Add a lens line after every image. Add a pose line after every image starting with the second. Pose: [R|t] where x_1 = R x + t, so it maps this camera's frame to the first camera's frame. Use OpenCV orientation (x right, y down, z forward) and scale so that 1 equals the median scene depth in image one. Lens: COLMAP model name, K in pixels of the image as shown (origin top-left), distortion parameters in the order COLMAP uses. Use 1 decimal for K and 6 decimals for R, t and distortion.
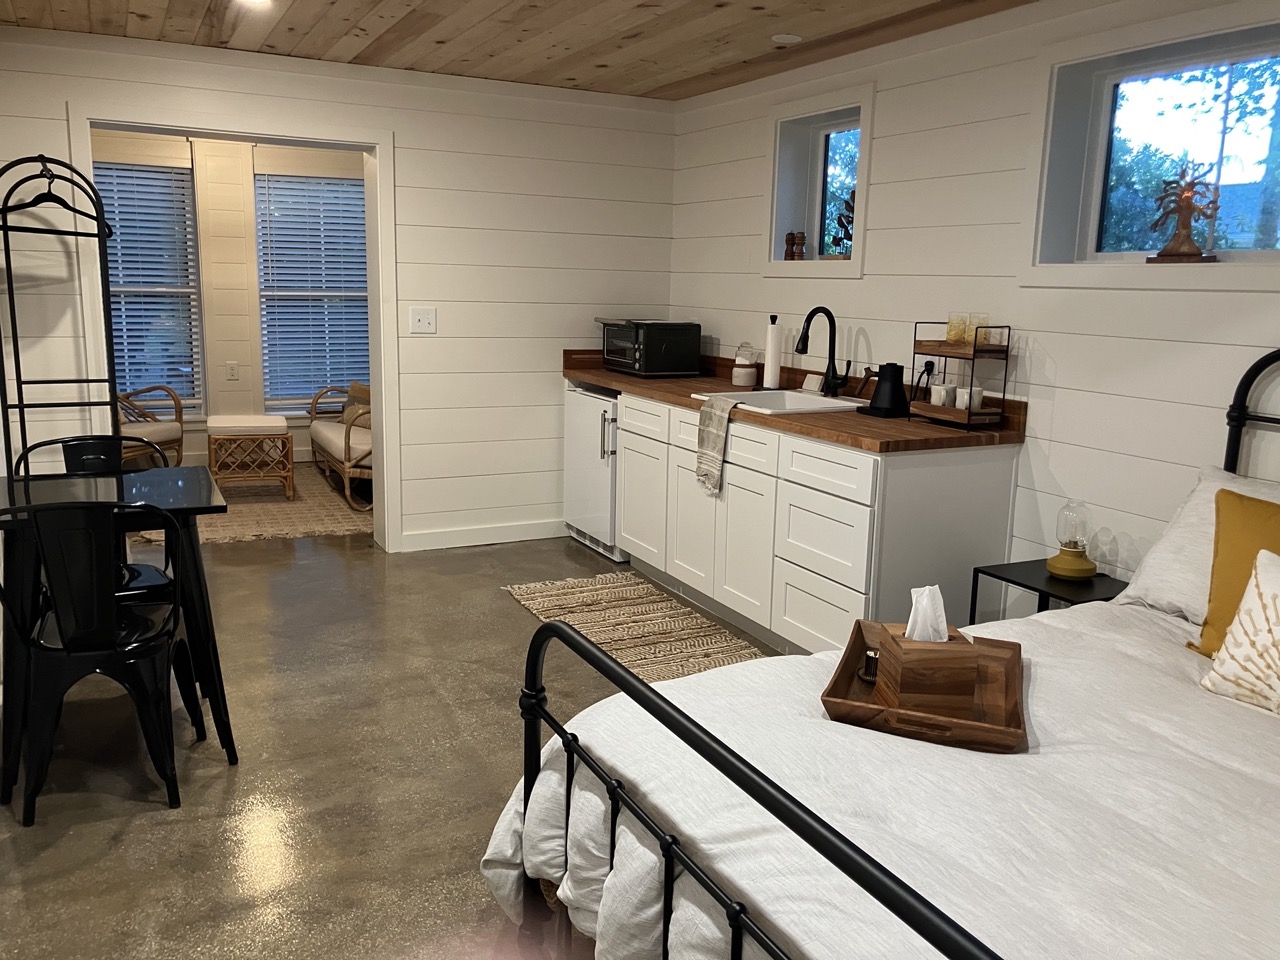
lens RADIAL K [[1033.8, 0, 650.9], [0, 1033.8, 474.1], [0, 0, 1]] dist [0.007909, -0.002978]
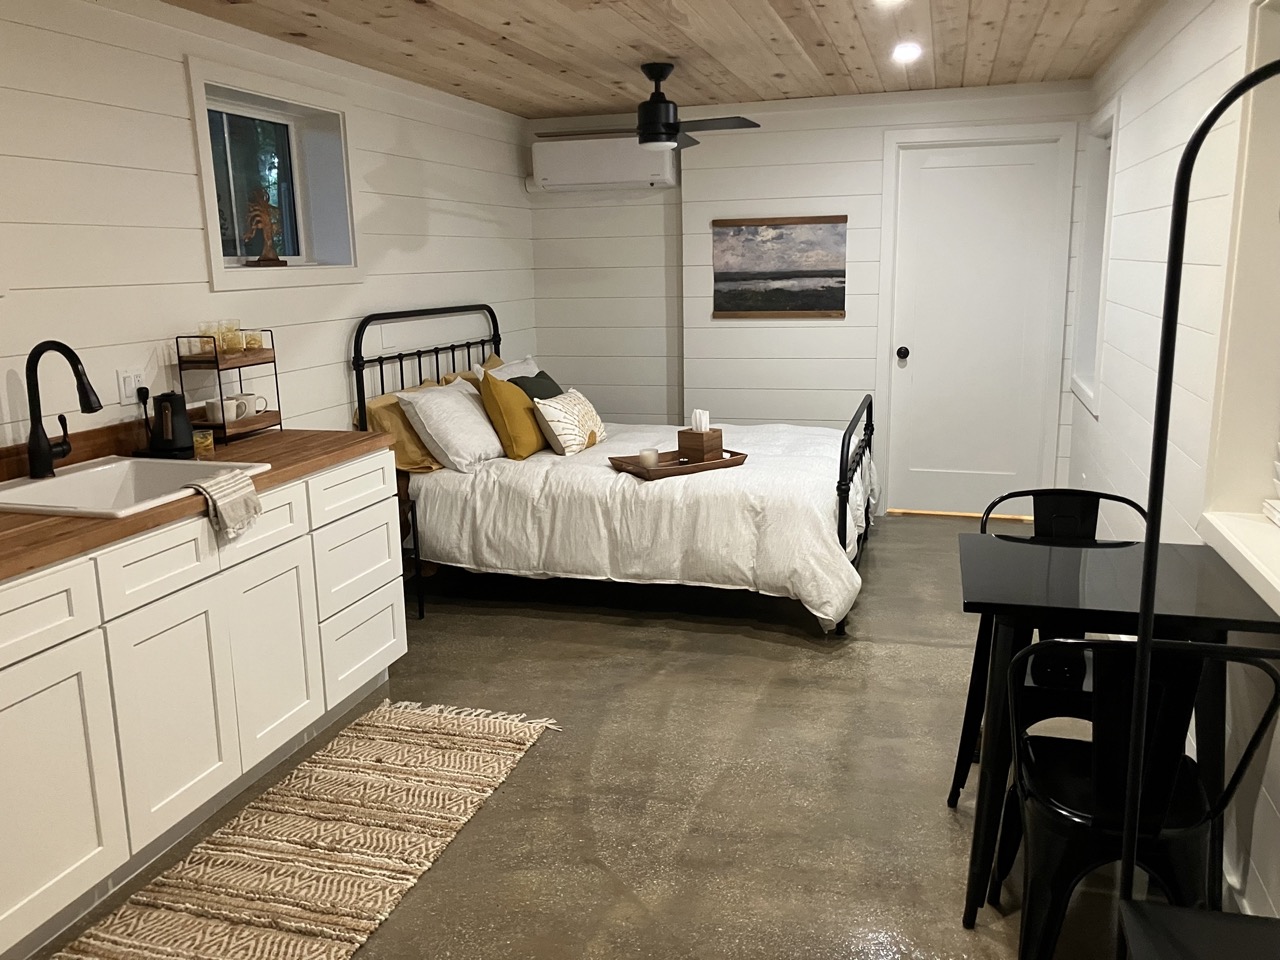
lens RADIAL K [[1038.9, 0, 643.1], [0, 1038.9, 475.1], [0, 0, 1]] dist [0.093508, -0.215618]
pose [[-0.727628, -0.146194, 0.670213, -0.657482], [0.134053, 0.927885, 0.347937, -0.308975], [-0.672746, 0.343013, -0.655557, 1.420683]]
